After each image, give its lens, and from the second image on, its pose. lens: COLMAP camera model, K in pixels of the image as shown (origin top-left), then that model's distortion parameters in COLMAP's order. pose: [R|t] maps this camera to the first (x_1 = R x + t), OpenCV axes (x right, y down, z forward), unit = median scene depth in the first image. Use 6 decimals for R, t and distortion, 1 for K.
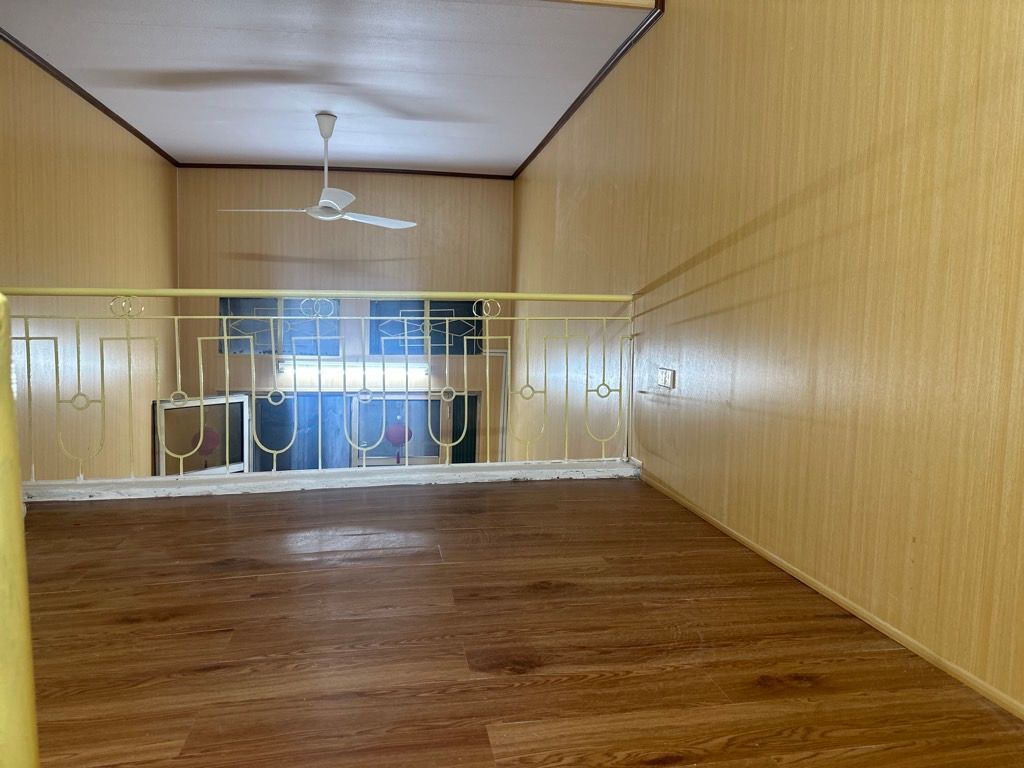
lens RADIAL K [[720.5, 0, 512.0], [0, 720.5, 384.0], [0, 0, 1]] dist [0.004304, -0.003859]
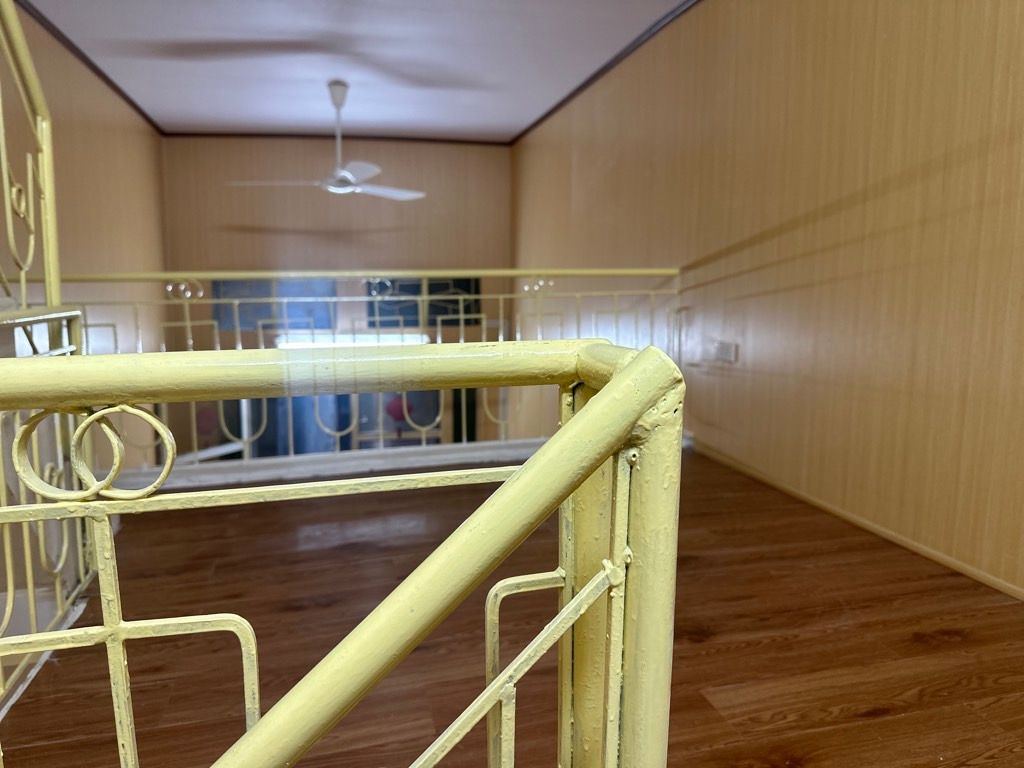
lens RADIAL K [[737.7, 0, 512.0], [0, 737.7, 384.0], [0, 0, 1]] dist [-0.048264, 0.030537]
pose [[0.997923, -0.023871, 0.059835, -0.264679], [0.021110, 0.998702, 0.046355, -0.030014], [-0.060864, -0.044995, 0.997131, -0.037080]]
